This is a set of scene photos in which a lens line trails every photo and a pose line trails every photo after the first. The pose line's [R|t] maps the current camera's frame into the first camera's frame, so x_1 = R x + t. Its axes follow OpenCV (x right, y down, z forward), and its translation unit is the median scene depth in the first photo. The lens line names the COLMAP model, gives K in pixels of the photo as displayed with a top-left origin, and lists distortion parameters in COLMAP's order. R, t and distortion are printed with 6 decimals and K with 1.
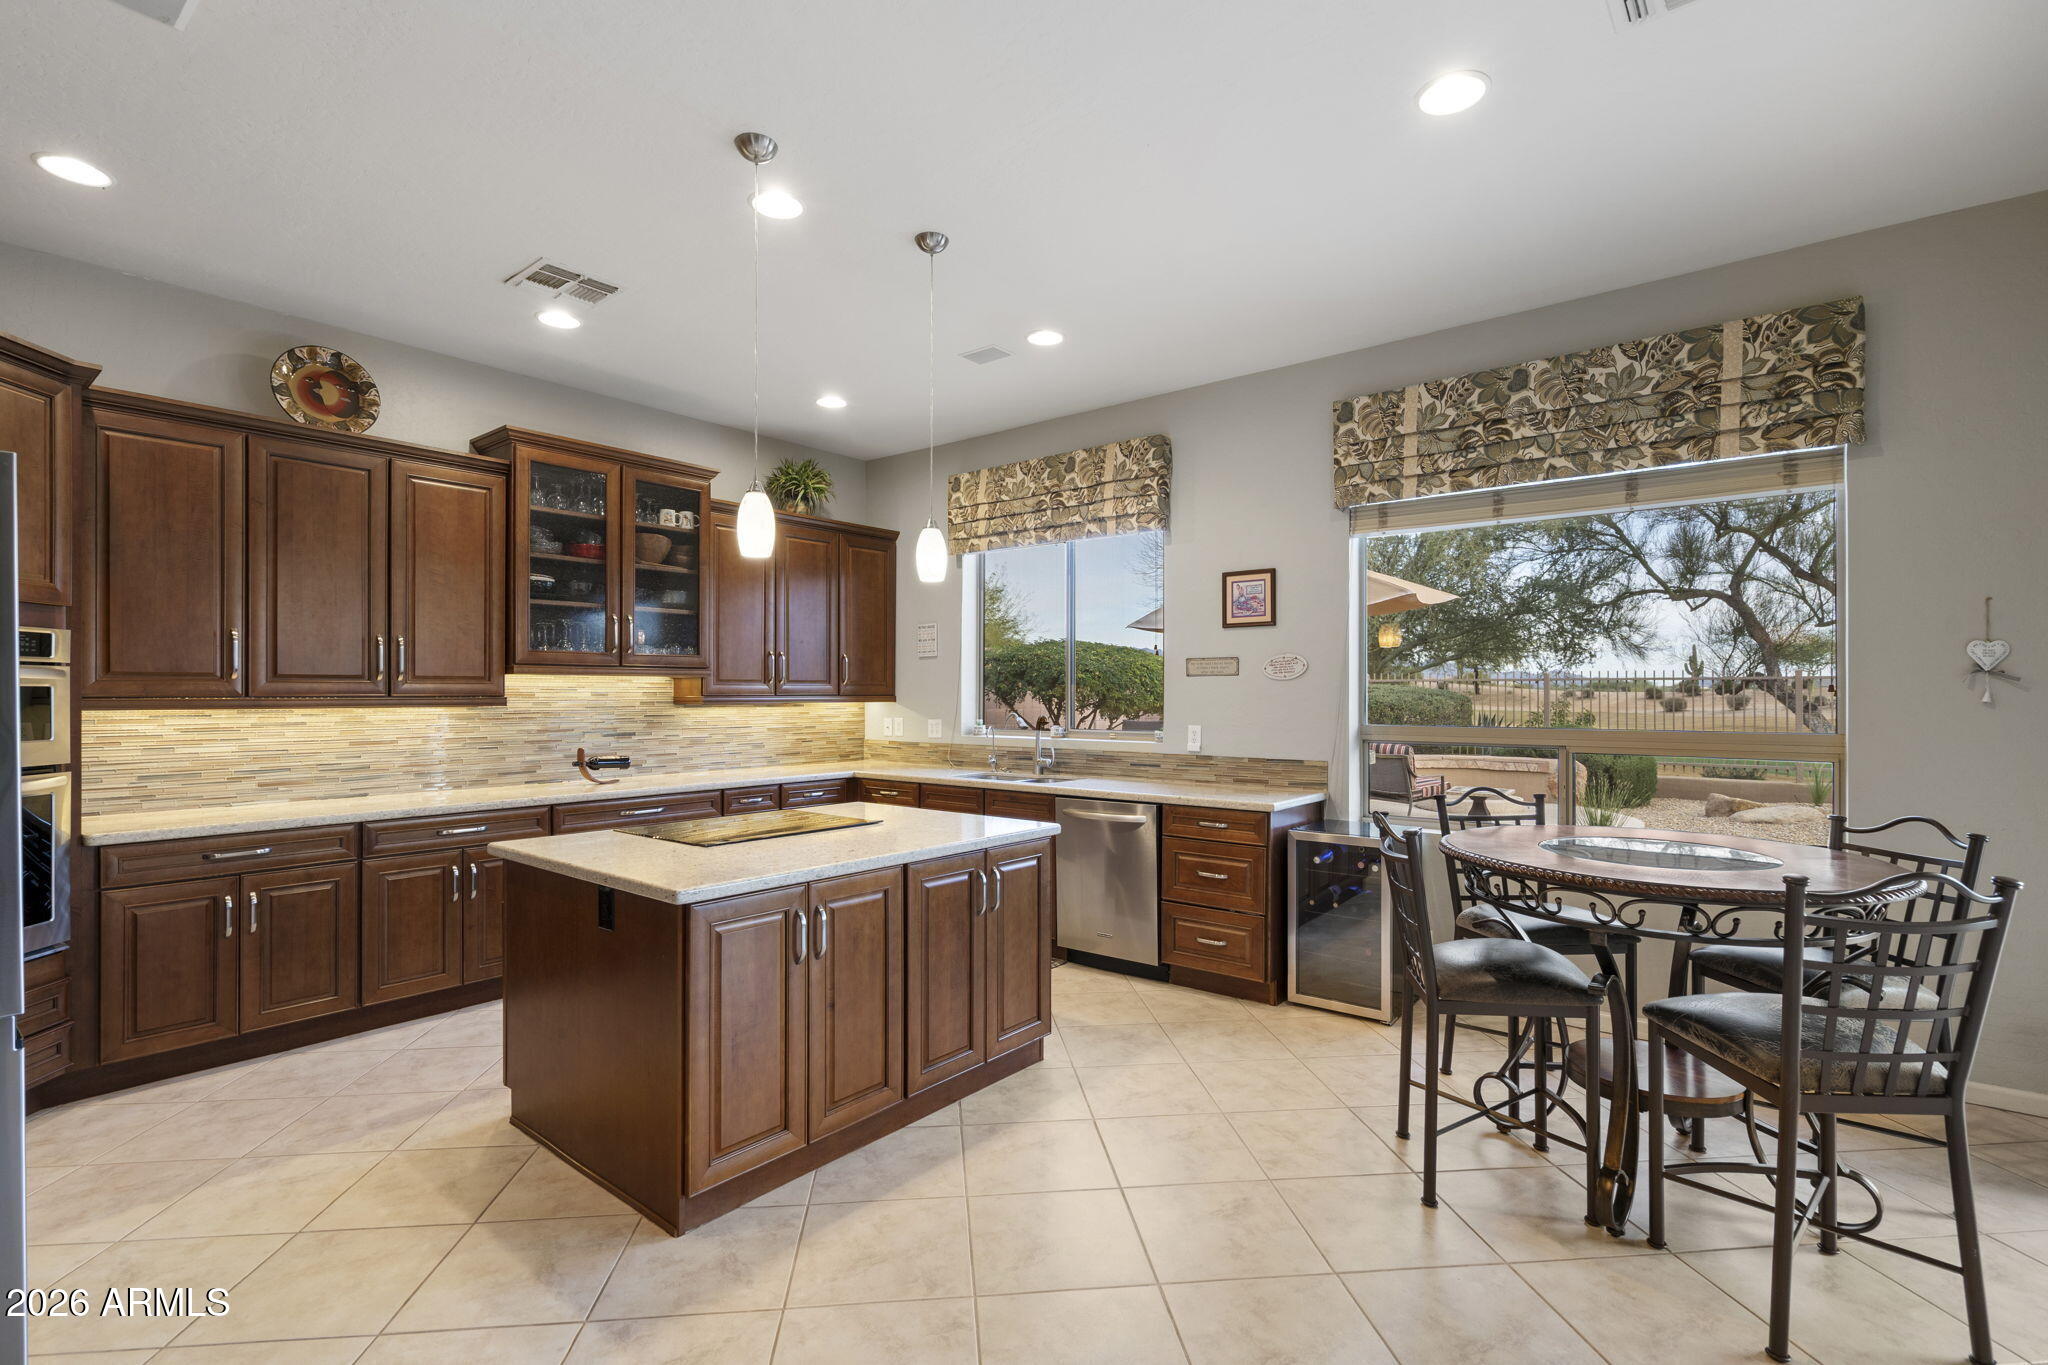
lens RADIAL K [[939.6, 0, 1016.2], [0, 939.6, 694.4], [0, 0, 1]] dist [-0.001260, 0.000412]
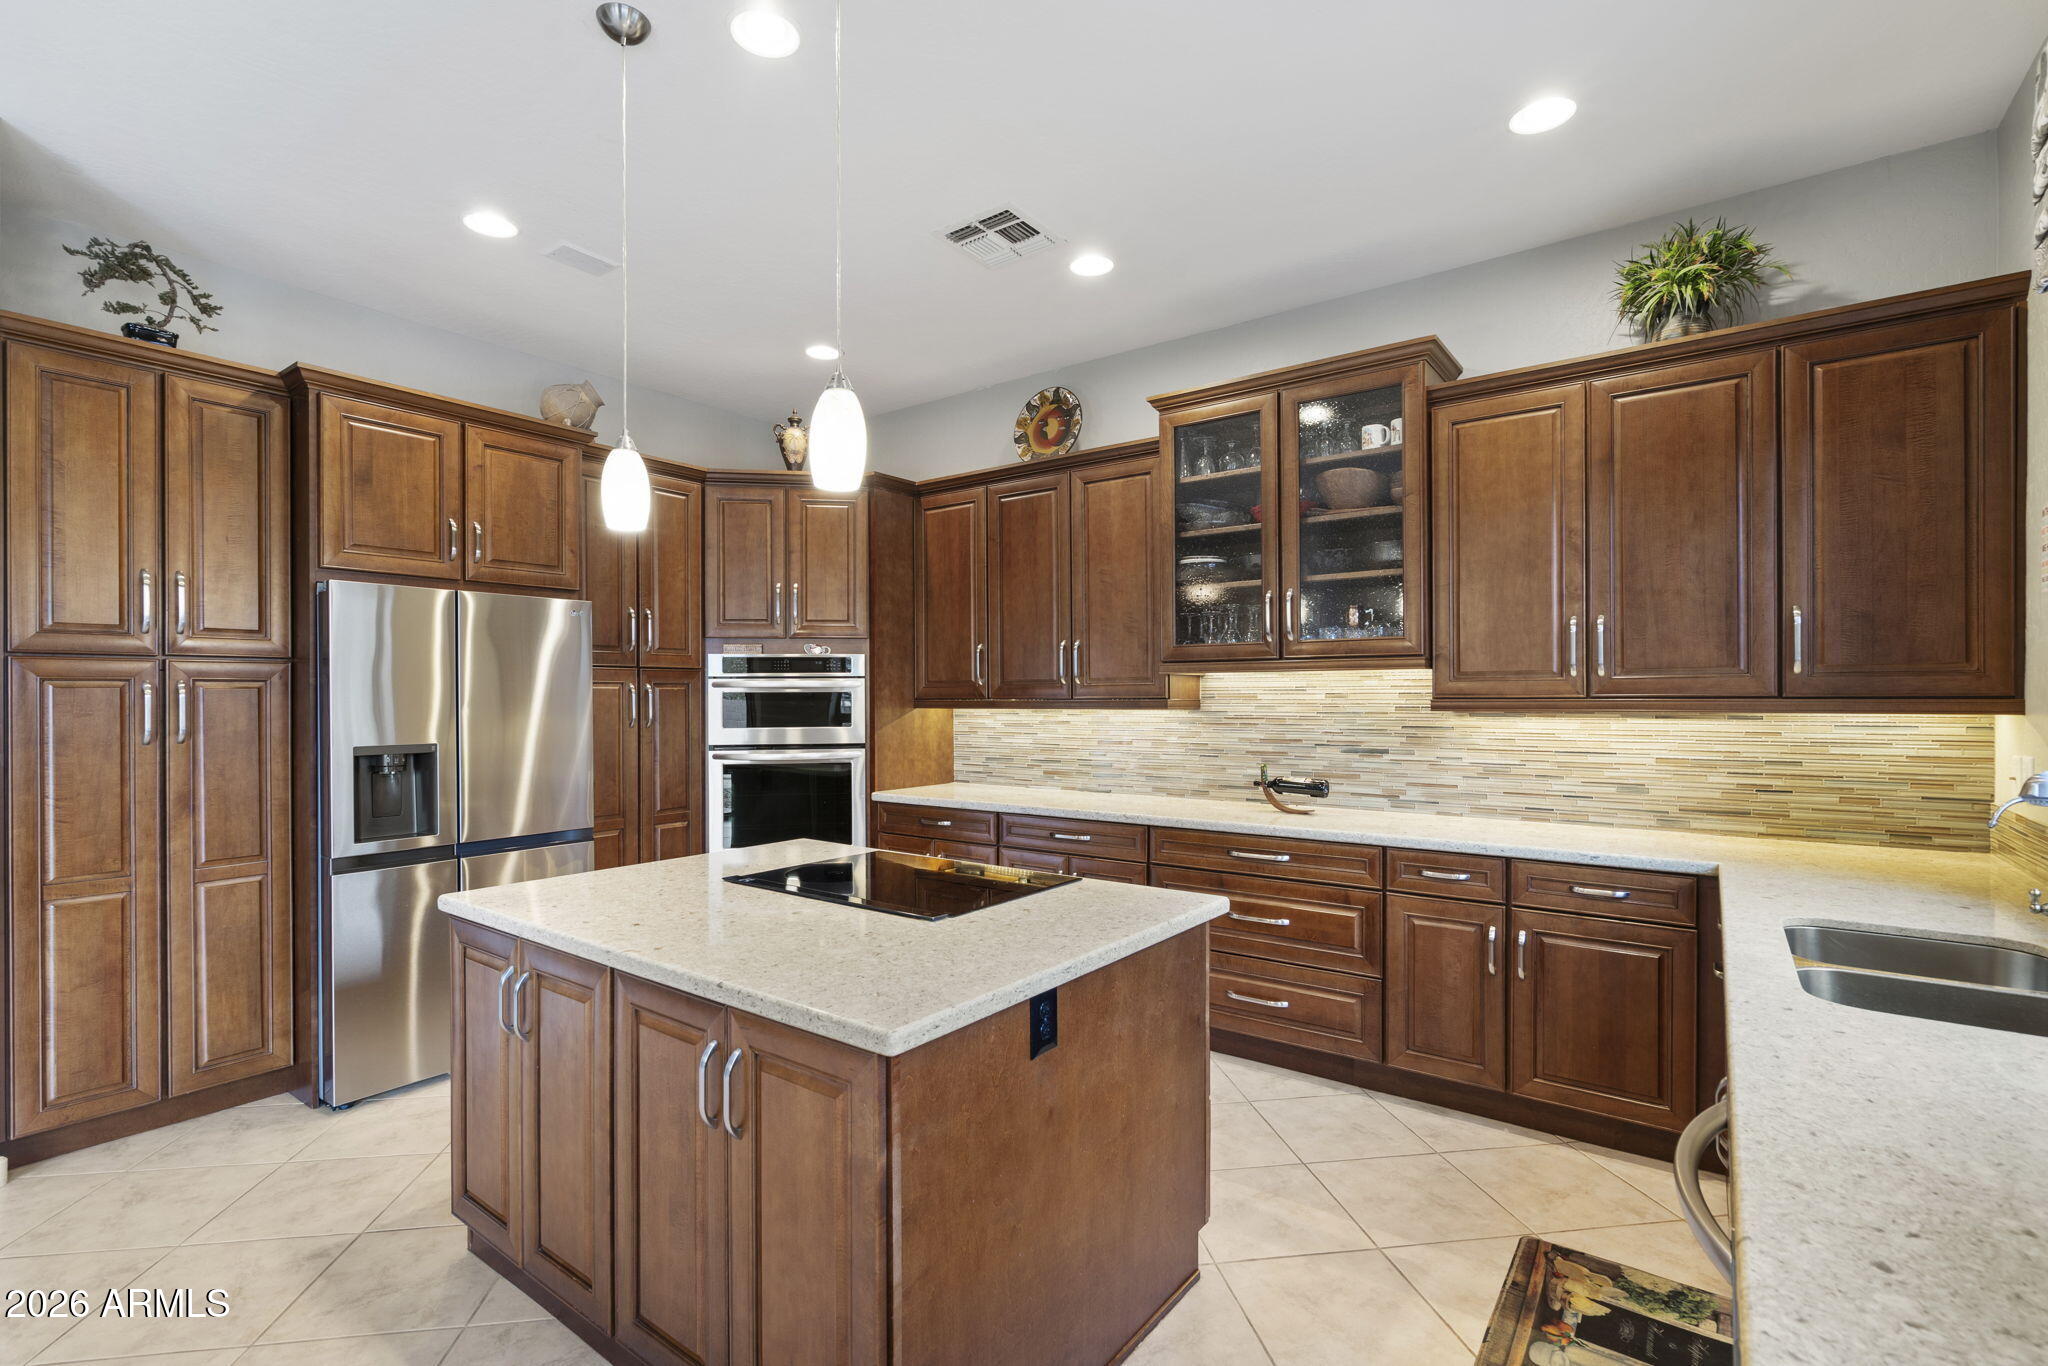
lens RADIAL K [[939.6, 0, 1016.2], [0, 939.6, 694.9], [0, 0, 1]] dist [-0.001260, 0.000412]
pose [[0.043266, -0.000517, -0.999063, 0.340390], [0.002679, 0.999996, -0.000401, -0.001614], [0.999060, -0.002659, 0.043267, 0.803718]]
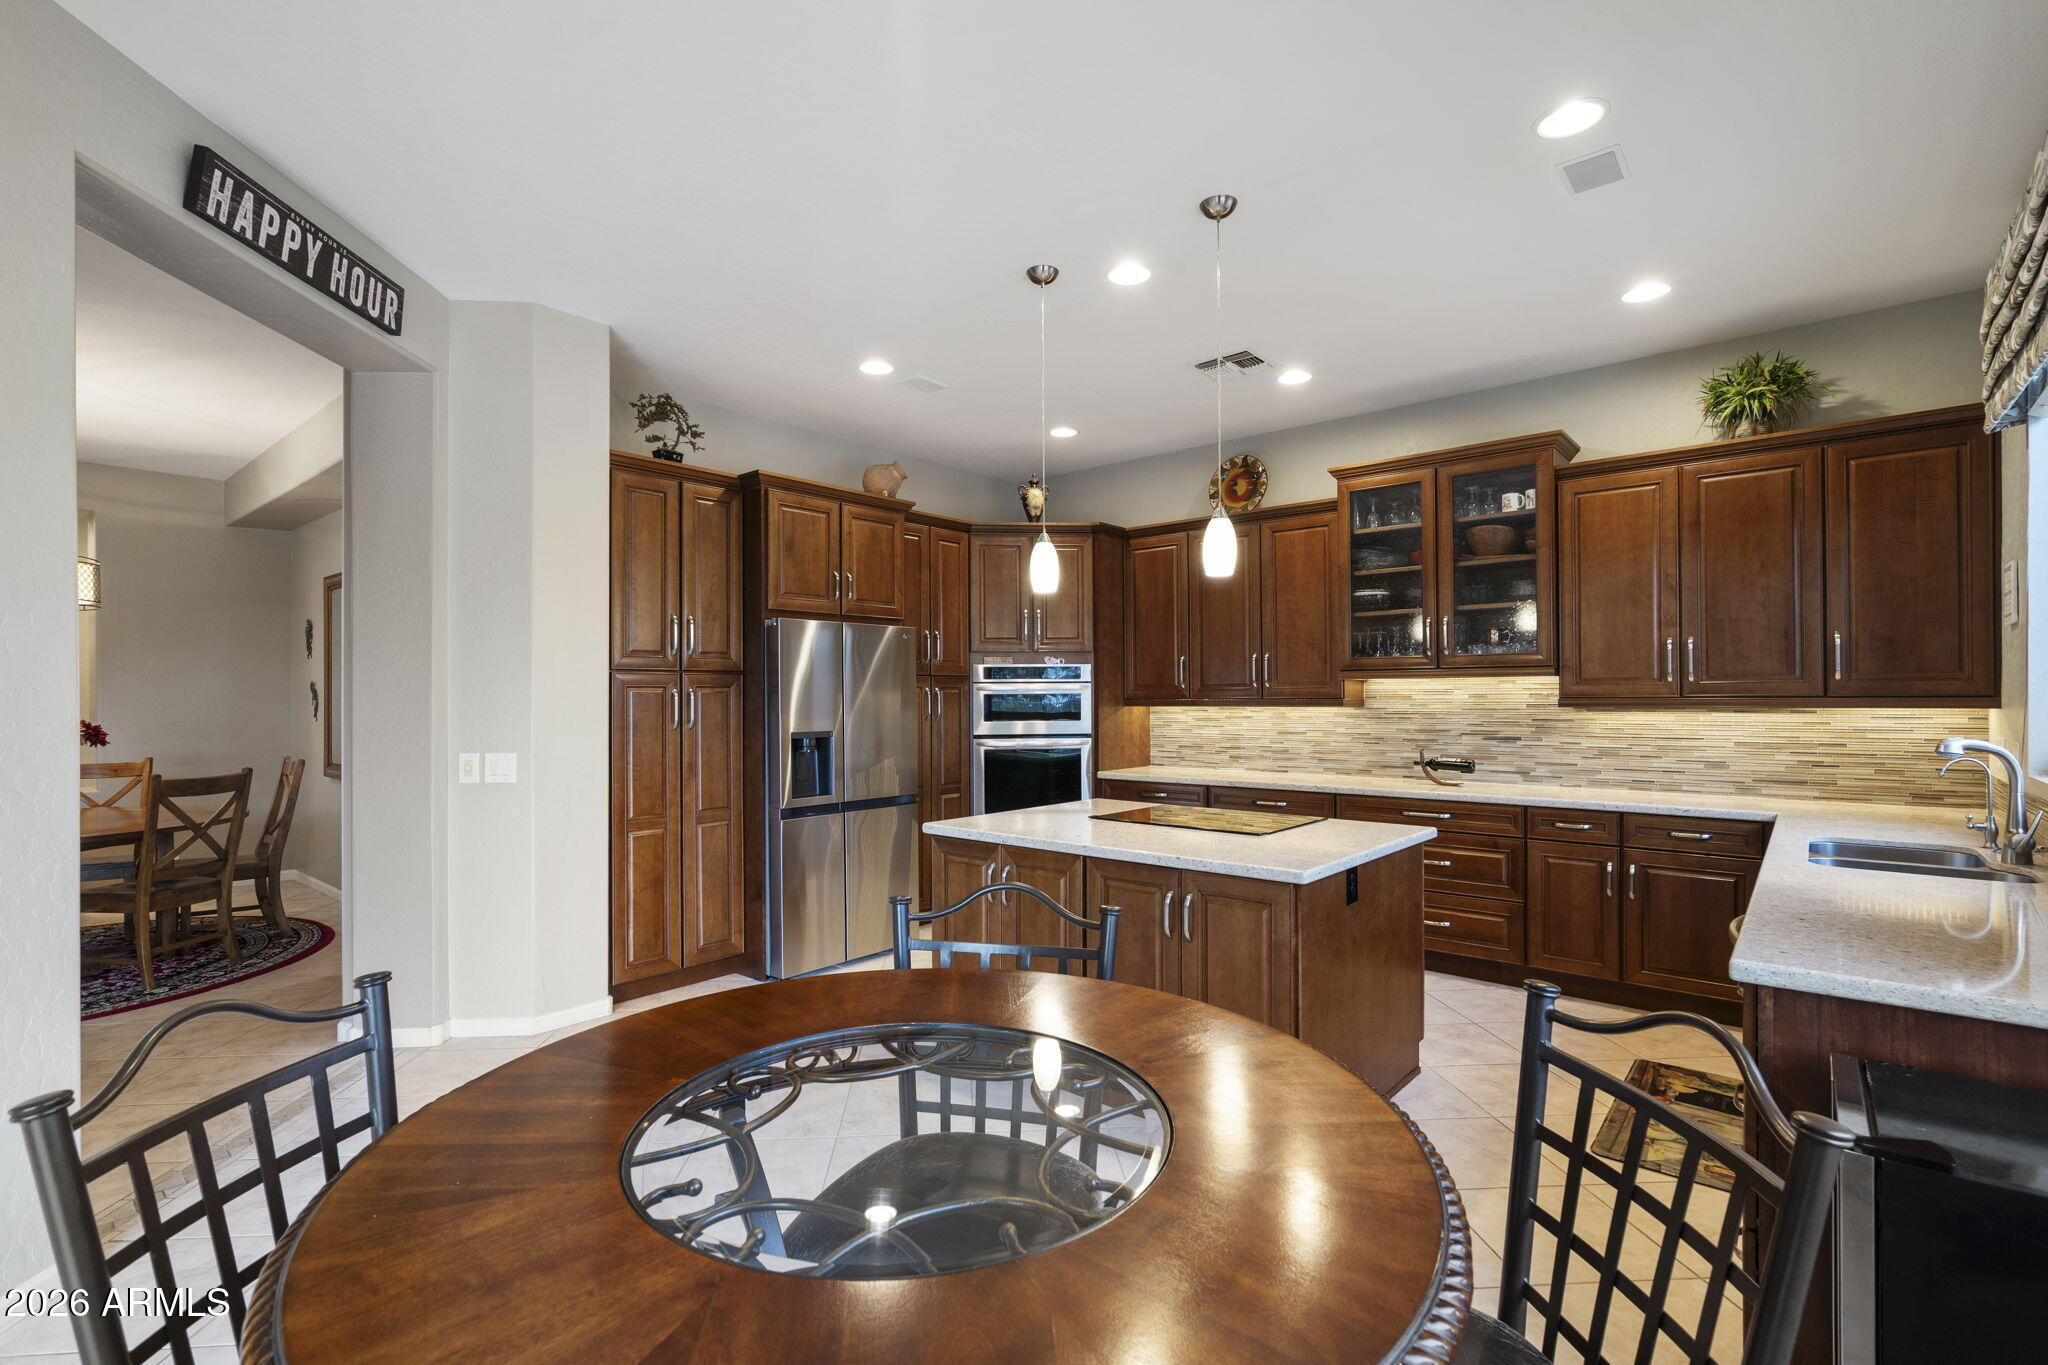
lens RADIAL K [[933.6, 0, 1019.7], [0, 933.6, 691.5], [0, 0, 1]] dist [0.001293, 0.000102]
pose [[-0.026230, -0.004150, -0.999647, 0.618316], [0.004827, 0.999979, -0.004278, -0.003555], [0.999644, -0.004938, -0.026210, 0.618140]]
